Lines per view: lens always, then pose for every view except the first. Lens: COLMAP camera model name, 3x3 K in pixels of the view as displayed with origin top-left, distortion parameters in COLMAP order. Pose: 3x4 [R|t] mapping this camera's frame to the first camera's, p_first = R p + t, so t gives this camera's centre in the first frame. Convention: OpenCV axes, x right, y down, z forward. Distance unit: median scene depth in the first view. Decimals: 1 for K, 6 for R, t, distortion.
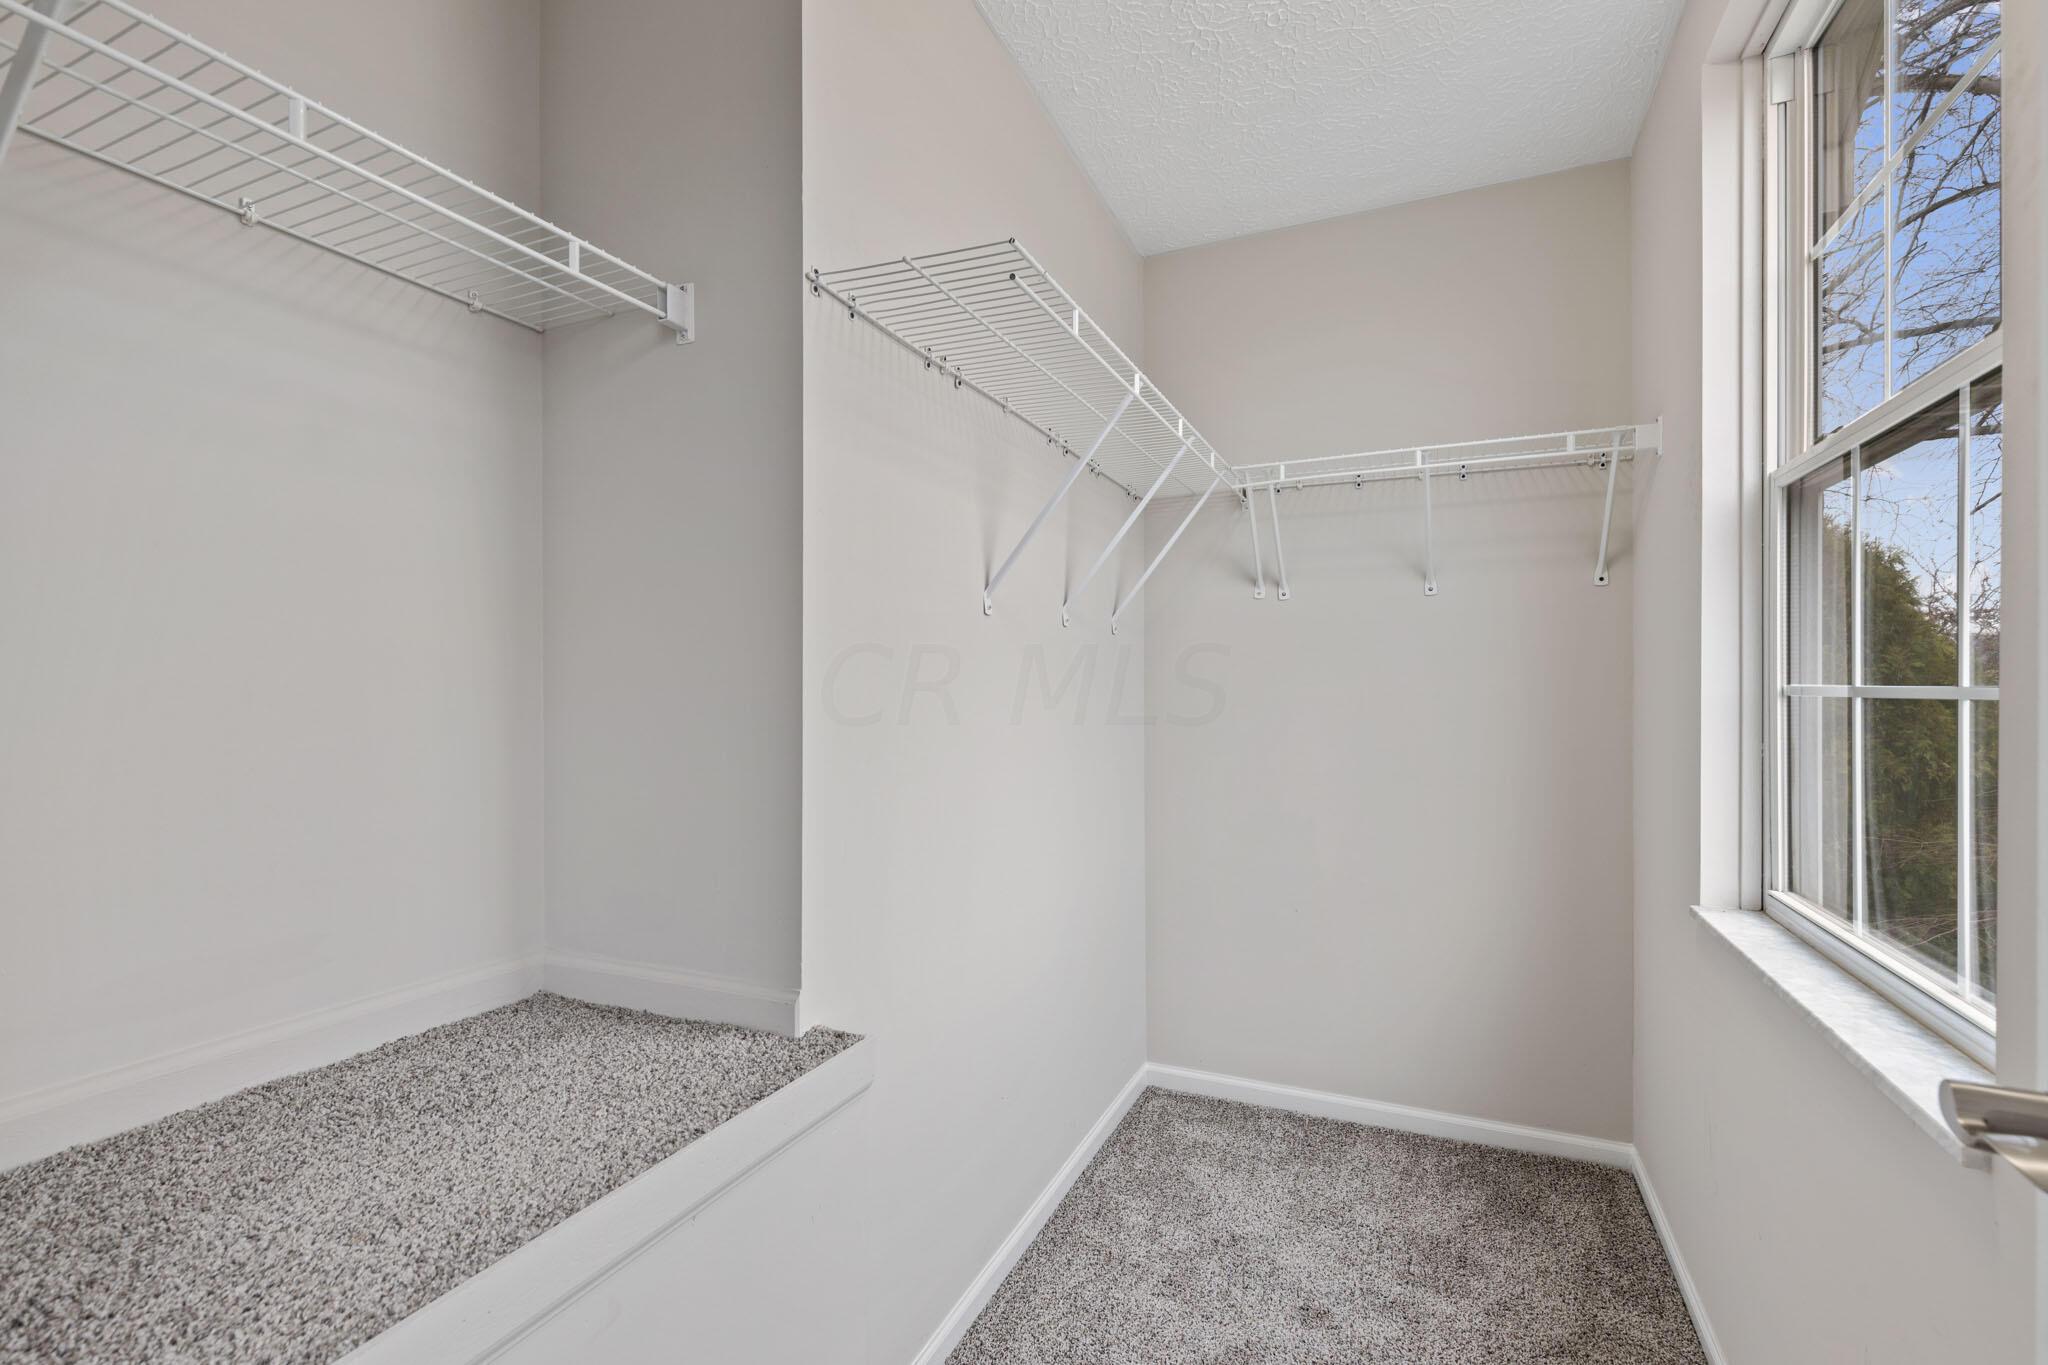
lens RADIAL K [[915.1, 0, 1027.4], [0, 915.1, 687.3], [0, 0, 1]] dist [0.000894, 0.000987]
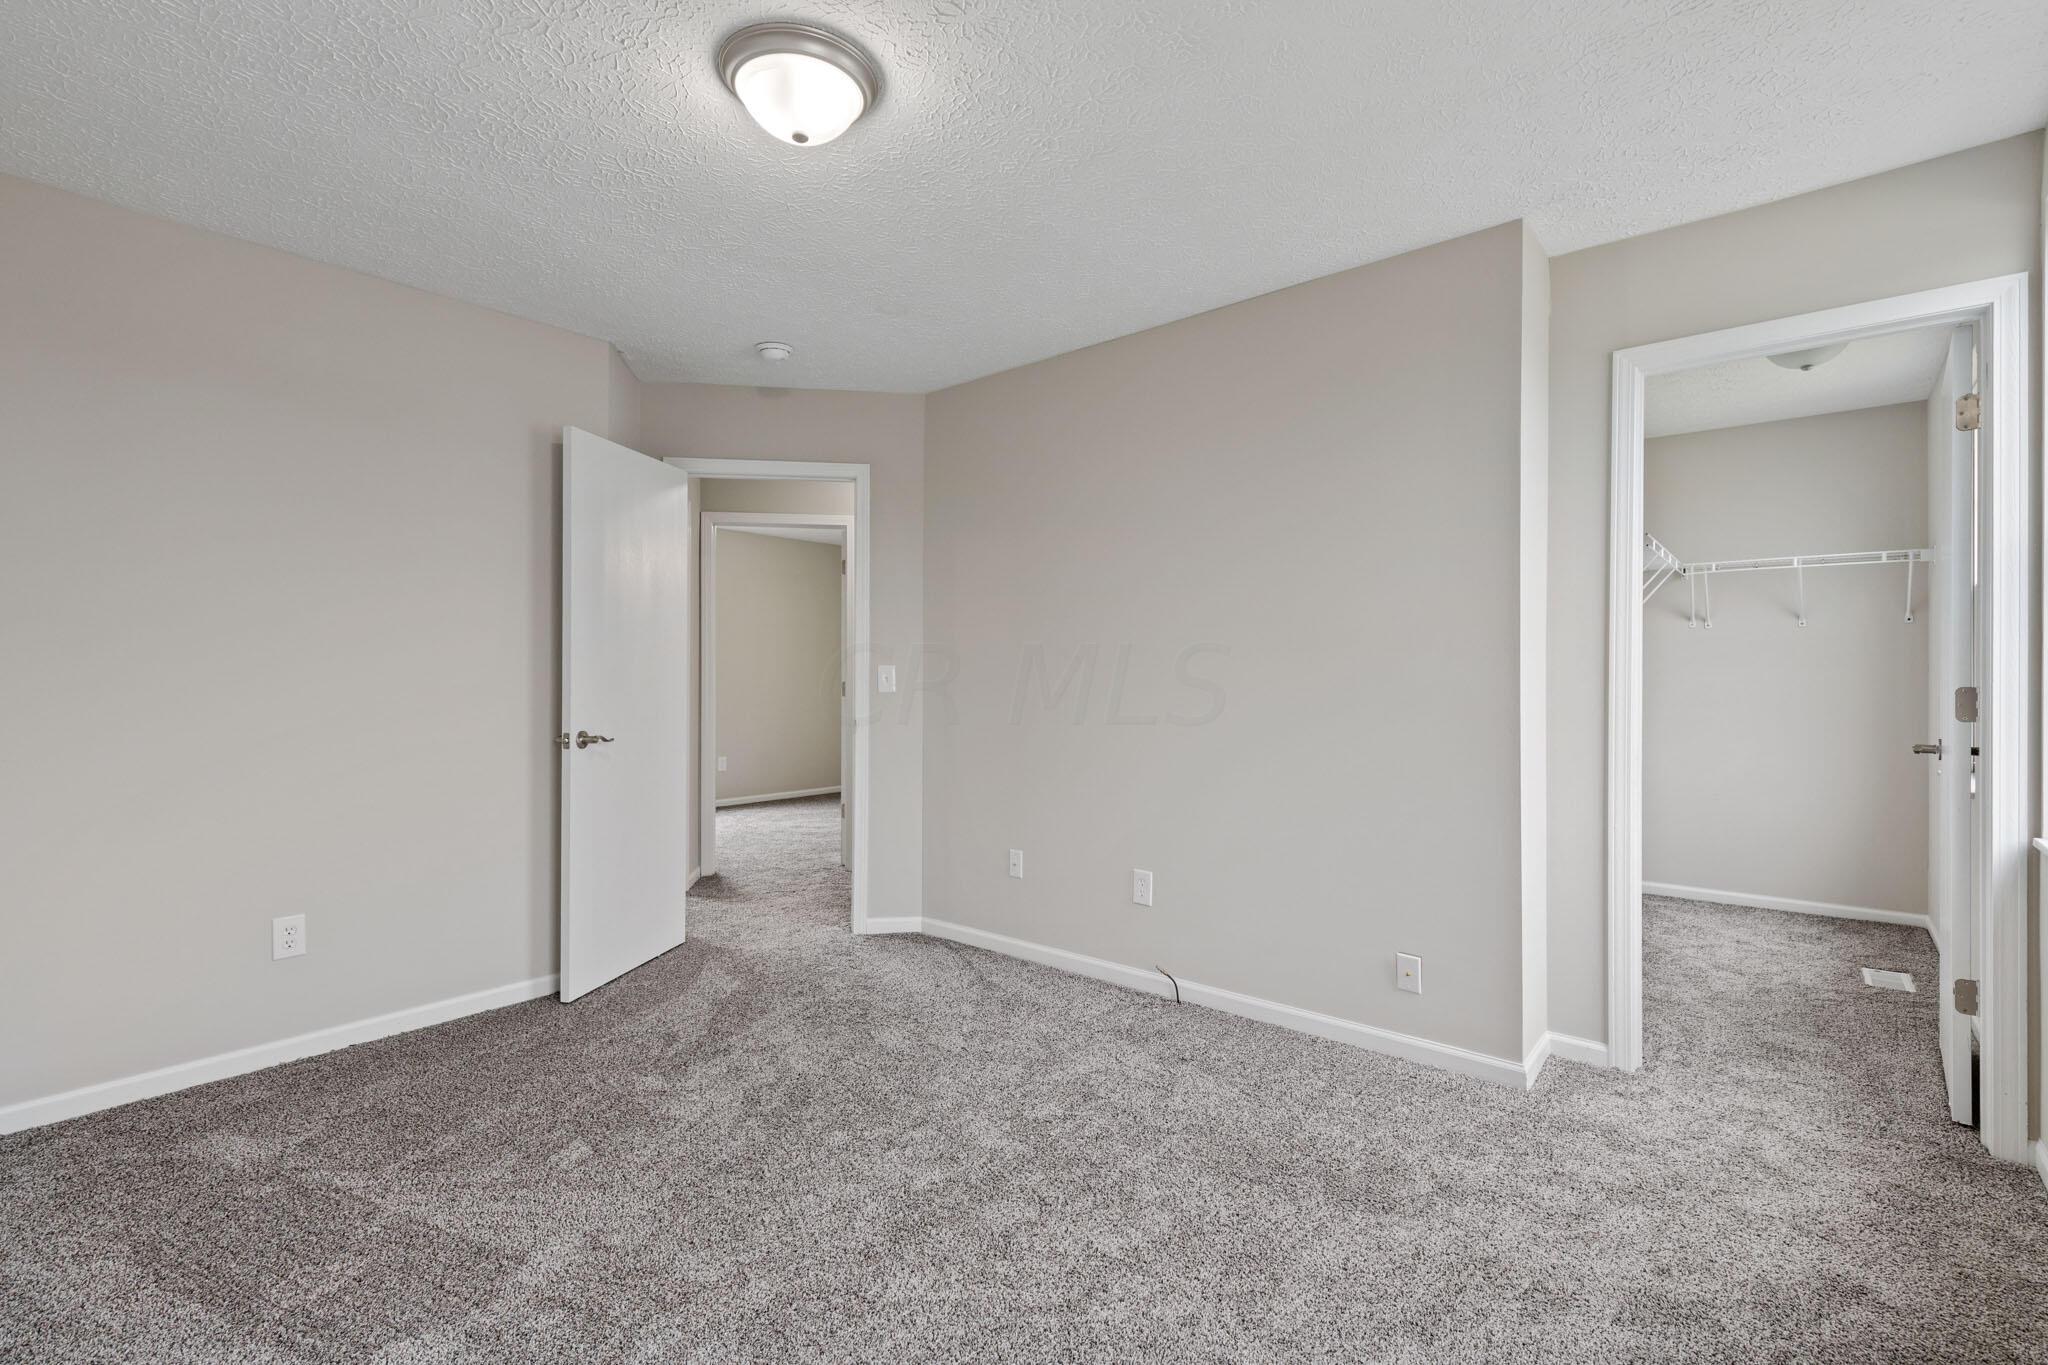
lens RADIAL K [[915.1, 0, 1034.5], [0, 915.1, 669.9], [0, 0, 1]] dist [0.000894, 0.000987]
pose [[0.962778, 0.001768, -0.270289, -0.619213], [-0.002182, 0.999997, -0.001233, -0.006541], [0.270286, 0.001777, 0.962778, -1.348191]]
